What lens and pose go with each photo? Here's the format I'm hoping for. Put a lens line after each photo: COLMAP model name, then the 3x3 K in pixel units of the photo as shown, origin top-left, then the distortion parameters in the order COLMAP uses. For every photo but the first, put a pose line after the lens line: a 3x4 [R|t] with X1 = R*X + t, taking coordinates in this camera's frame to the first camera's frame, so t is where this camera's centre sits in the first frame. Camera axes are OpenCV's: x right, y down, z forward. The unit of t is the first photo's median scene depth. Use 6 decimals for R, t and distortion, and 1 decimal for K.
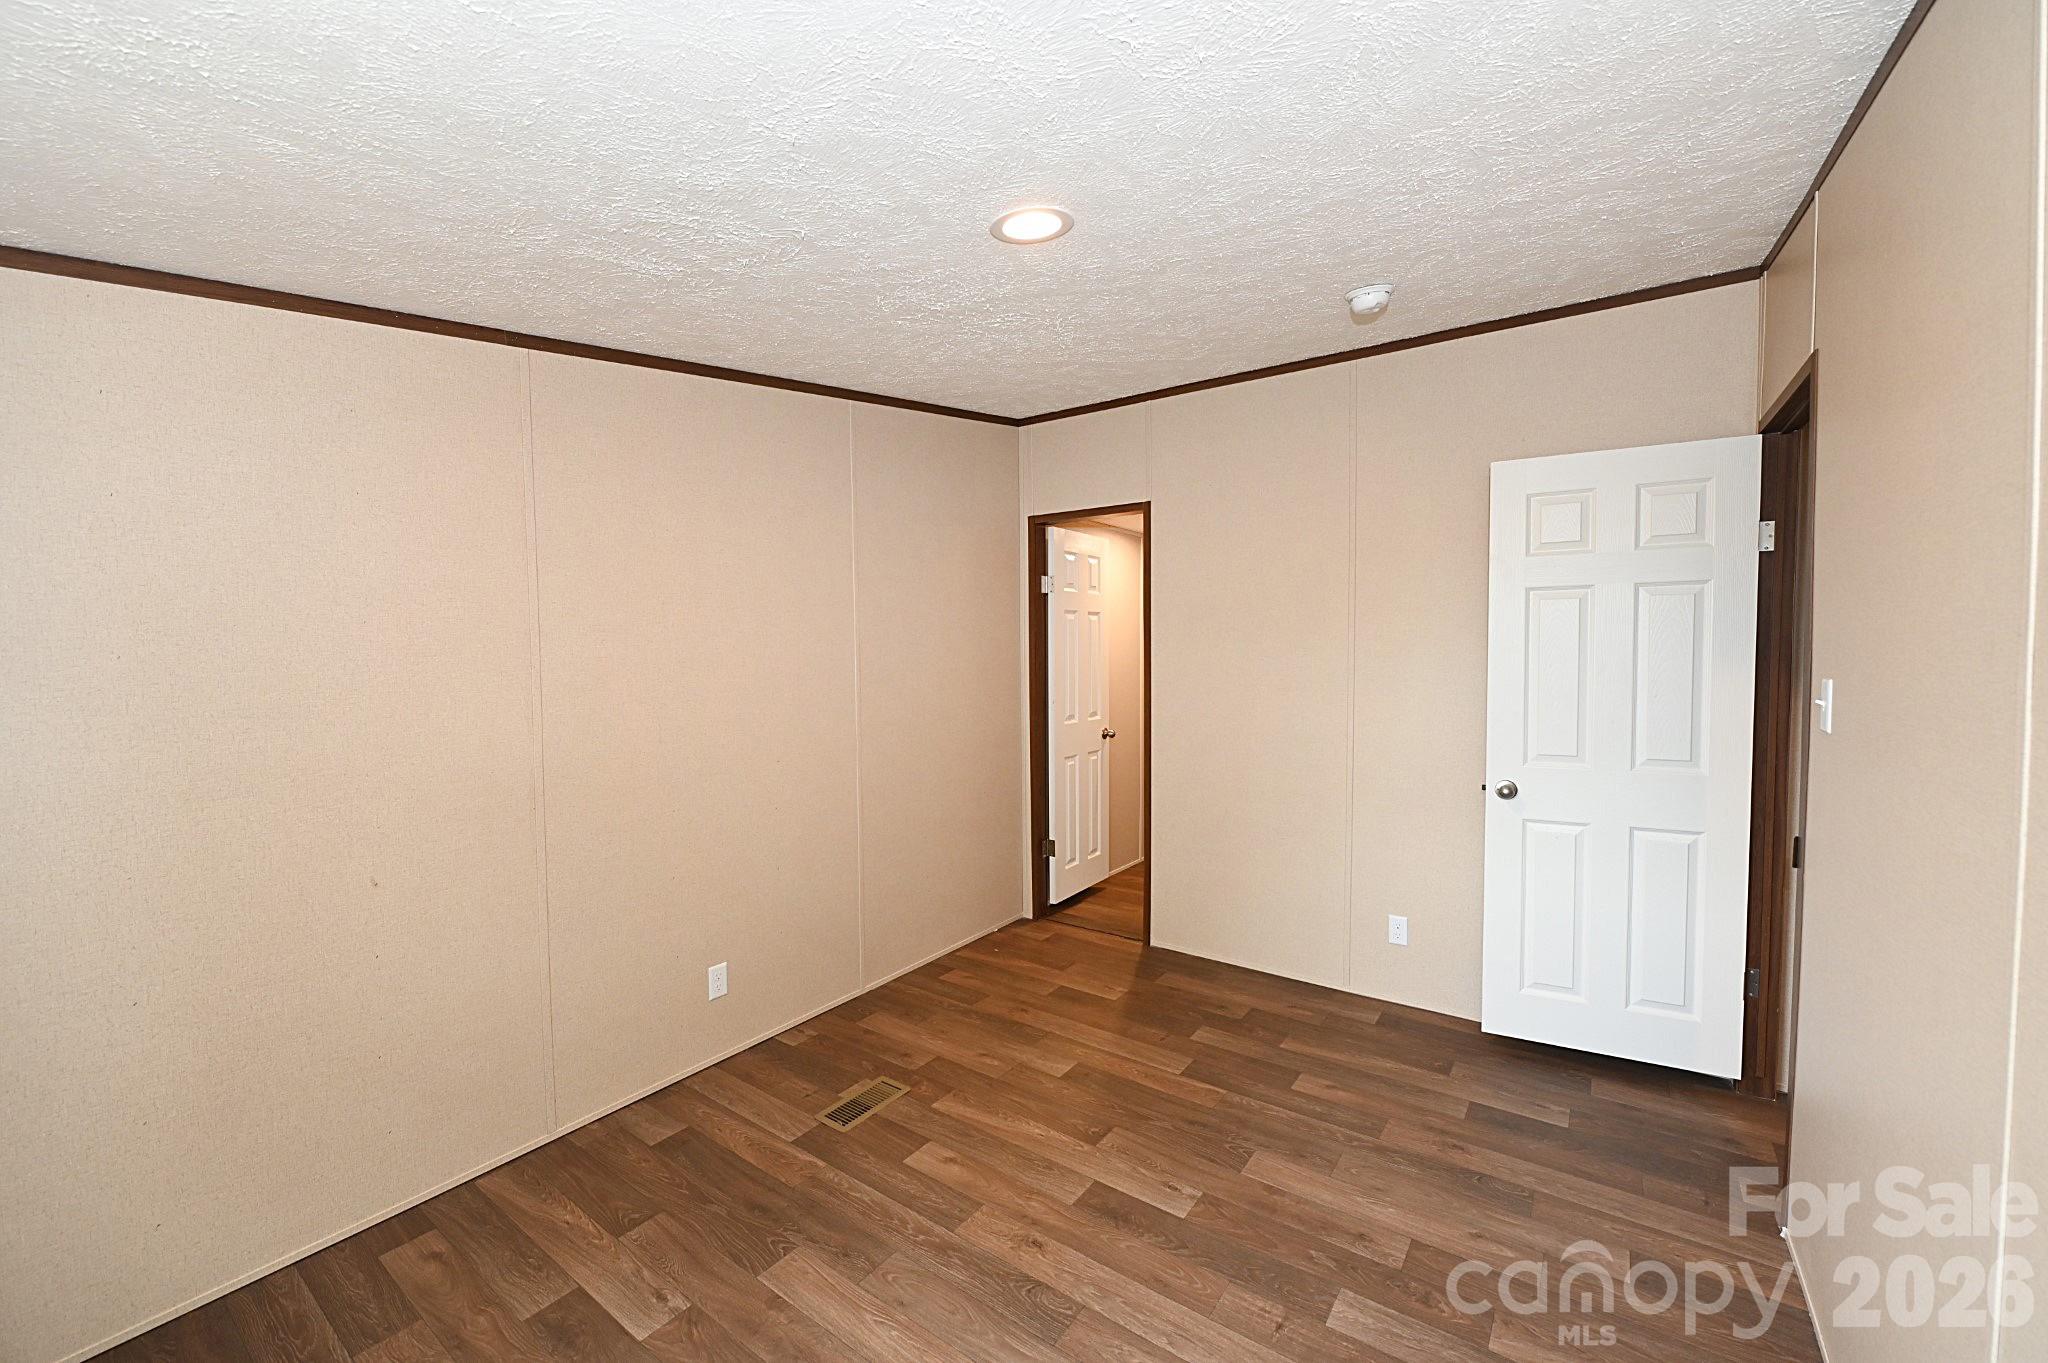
lens RADIAL K [[806.4, 0, 1028.2], [0, 806.4, 627.4], [0, 0, 1]] dist [-0.006808, -0.001451]
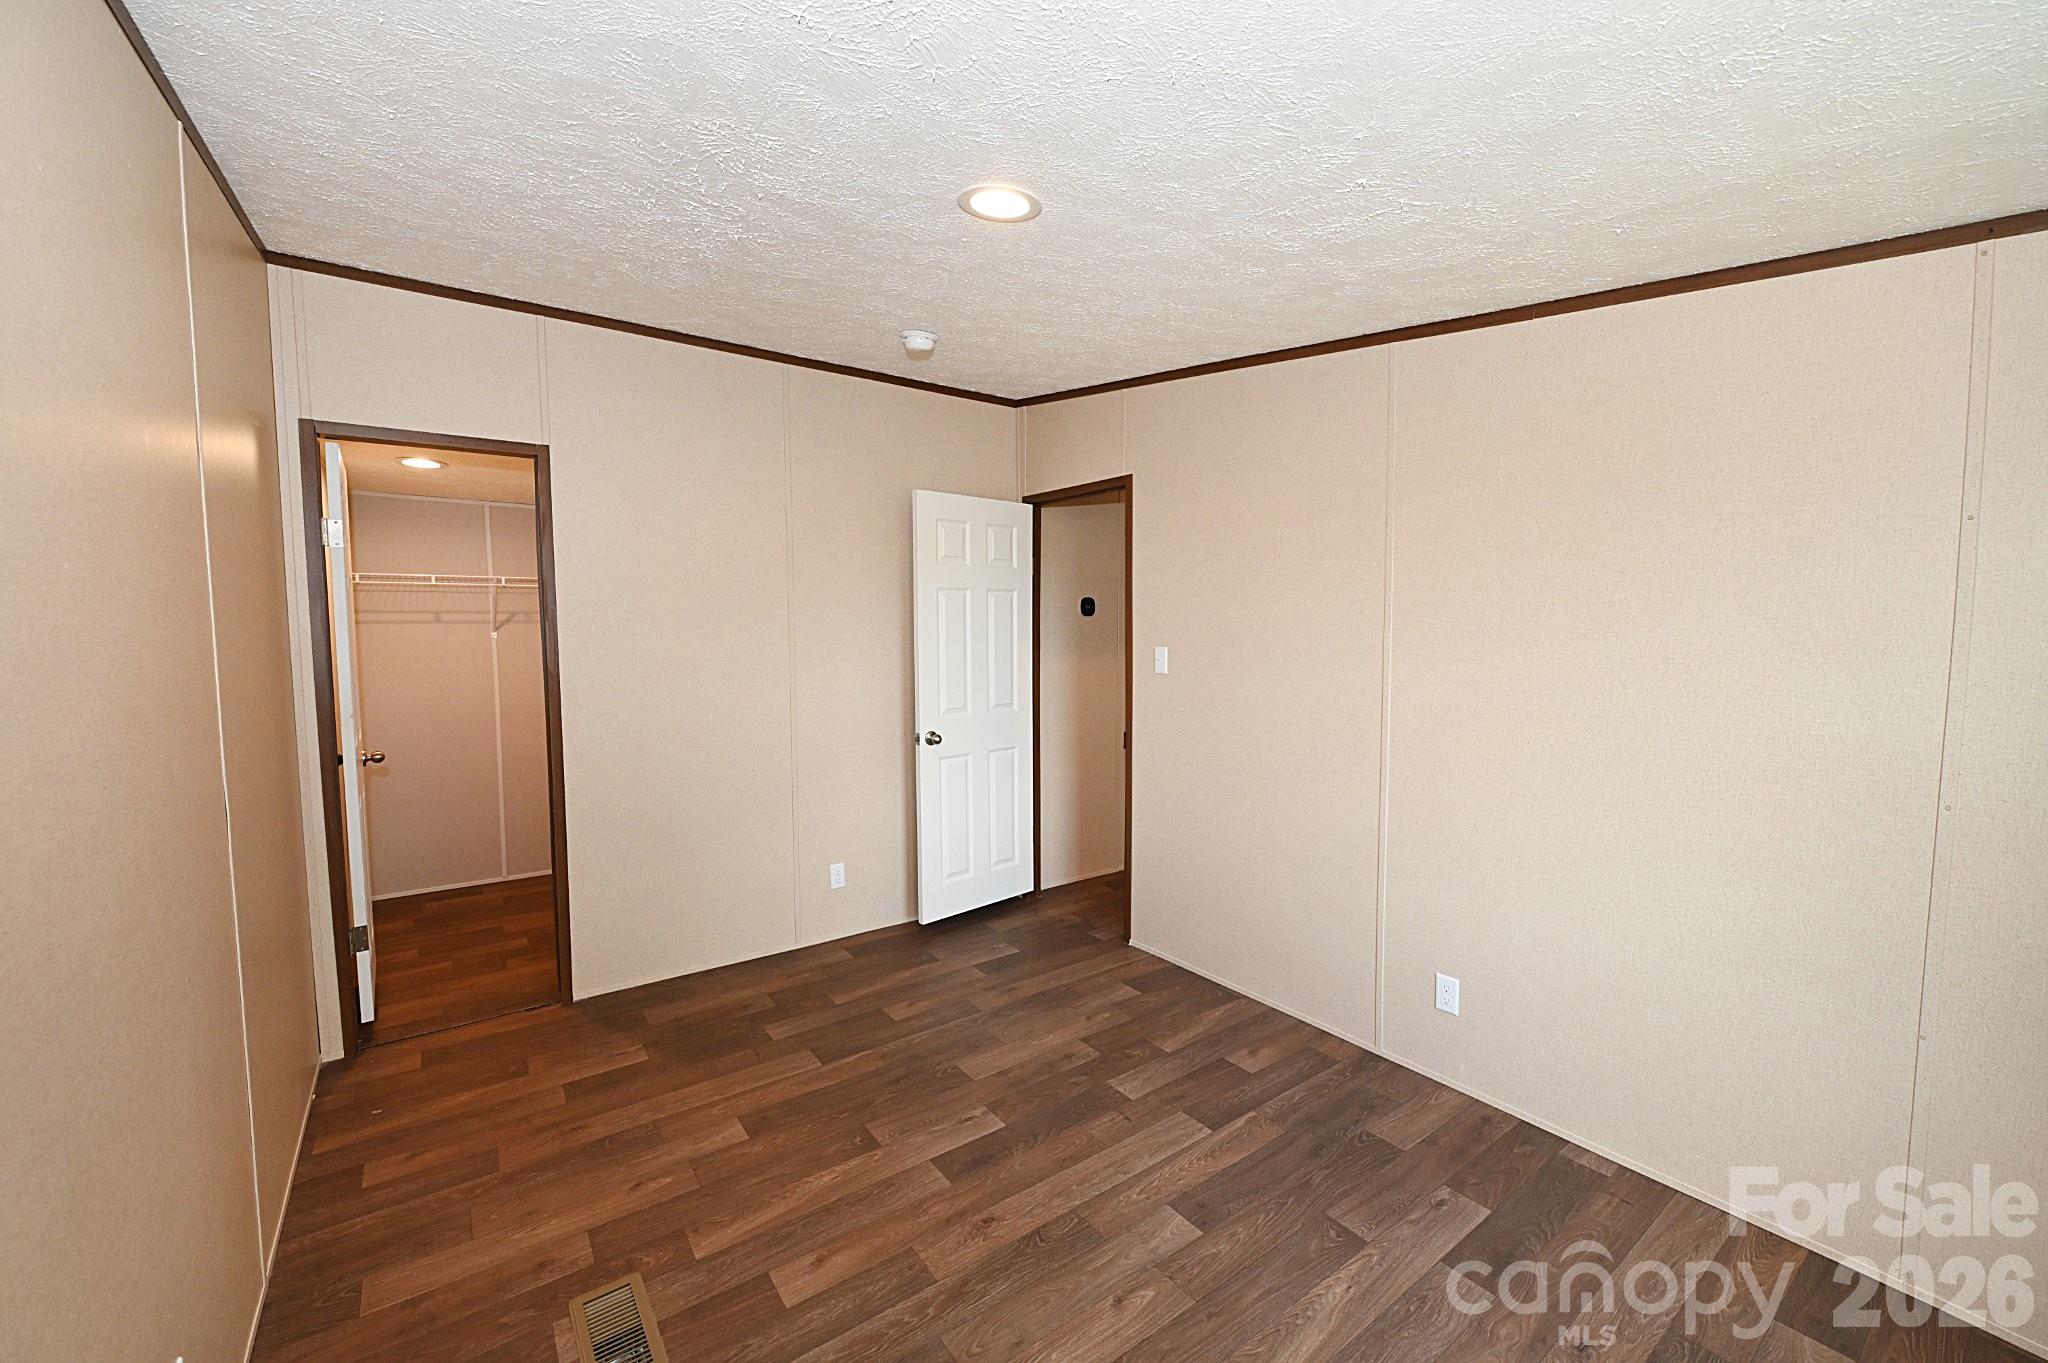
lens RADIAL K [[806.4, 0, 1007.5], [0, 806.4, 646.3], [0, 0, 1]] dist [-0.006808, -0.001451]
pose [[0.328129, -0.016729, 0.944485, -0.772041], [-0.016856, 0.999580, 0.023561, 0.019623], [-0.944482, -0.023651, 0.327709, 0.556456]]
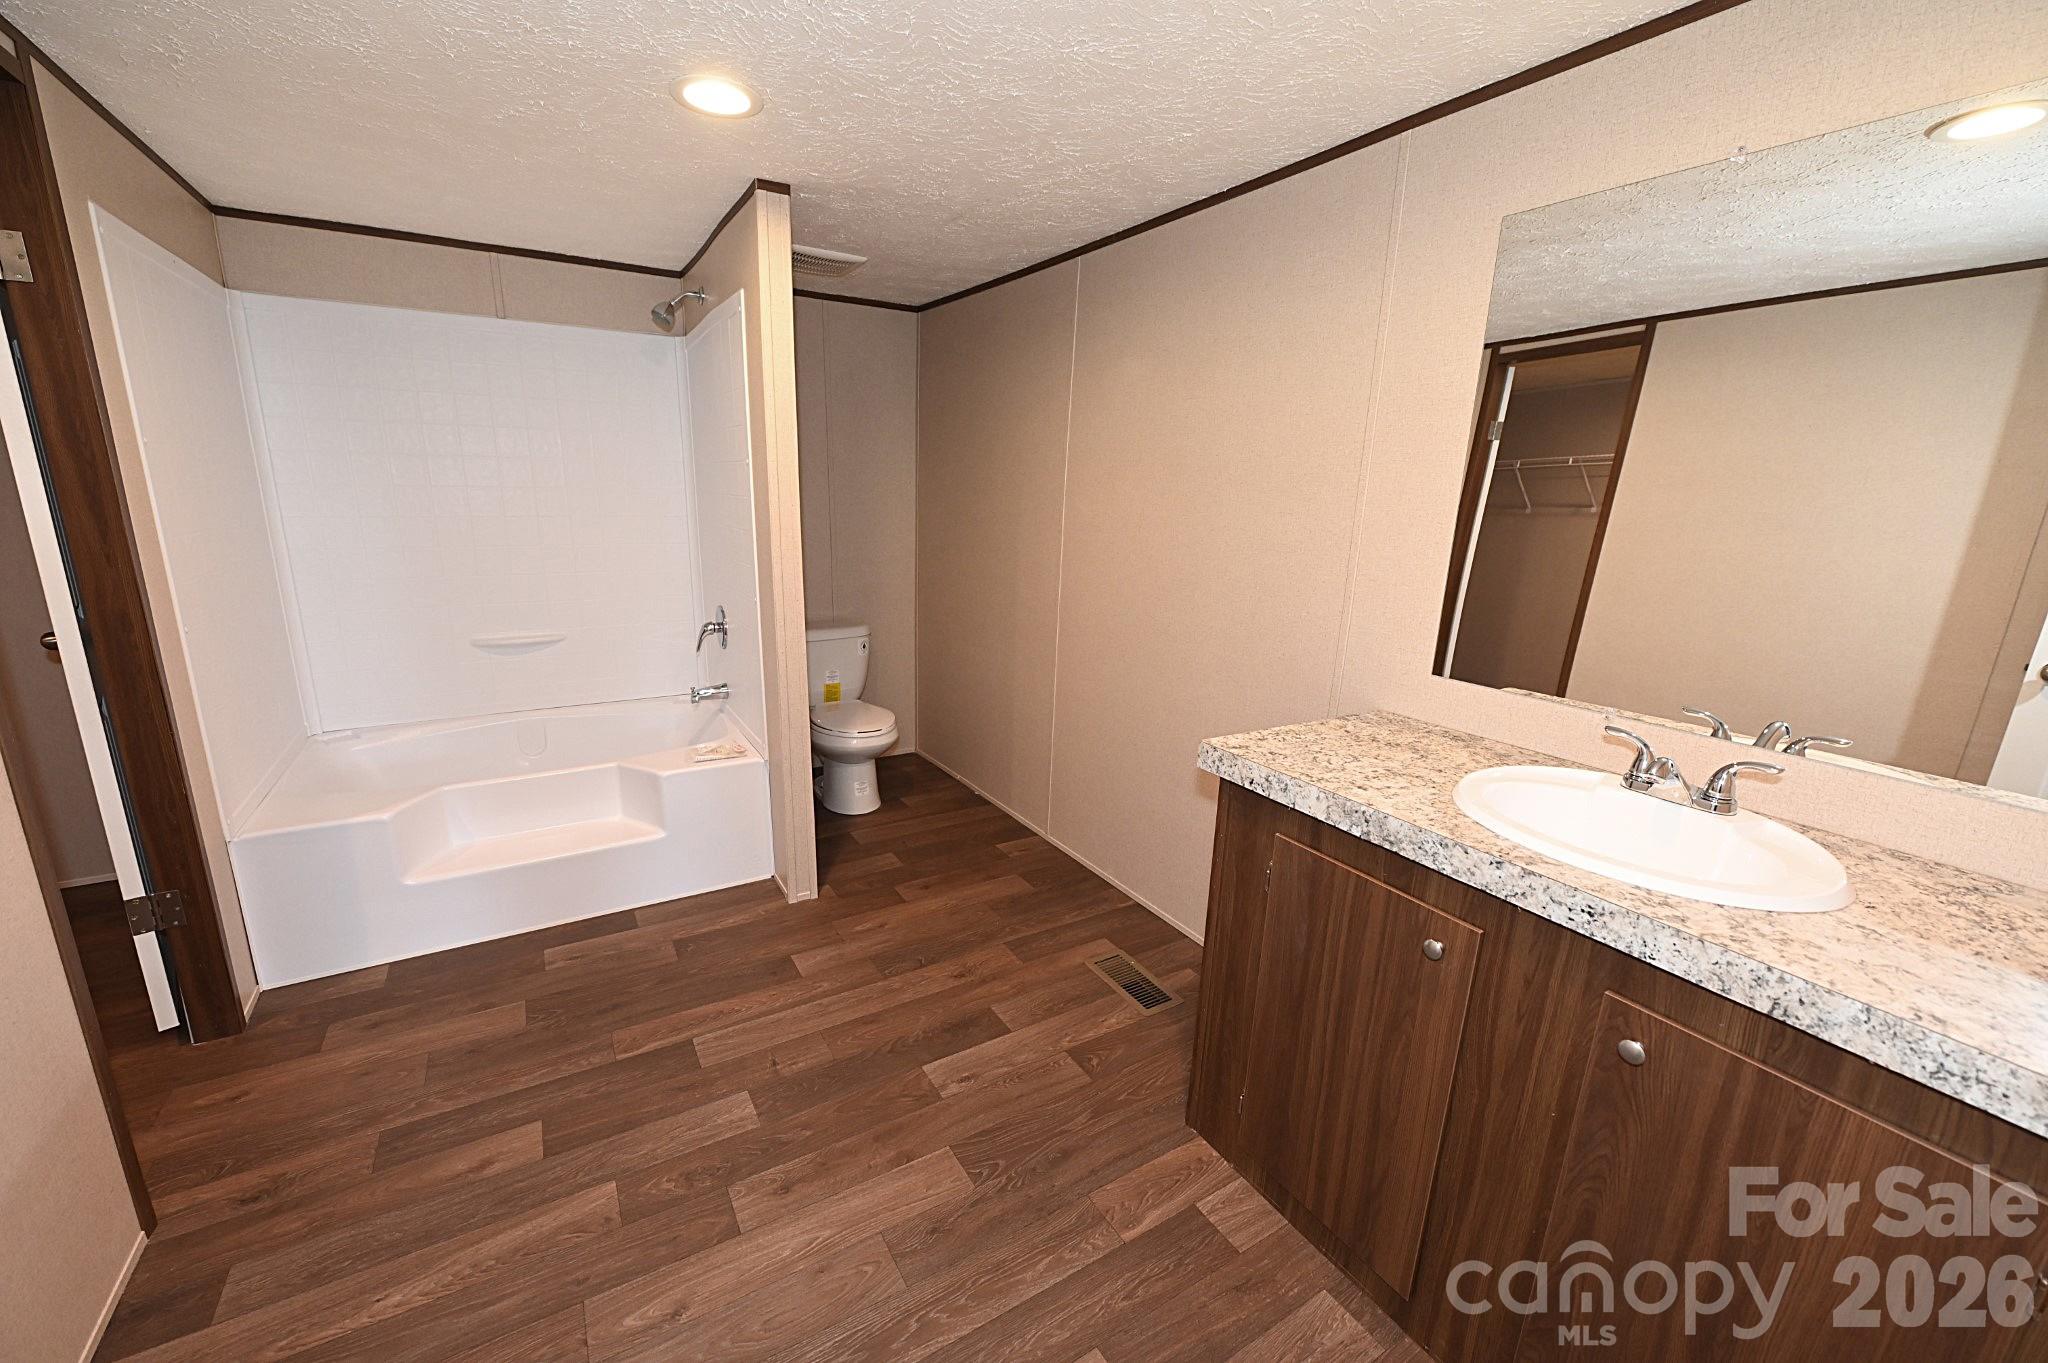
lens RADIAL K [[806.4, 0, 1017.4], [0, 806.4, 687.0], [0, 0, 1]] dist [-0.006808, -0.001451]
pose [[-0.390160, 0.220577, -0.893936, 0.796573], [-0.001533, 0.970724, 0.240193, 0.054239], [0.920746, 0.095084, -0.378399, 1.247578]]
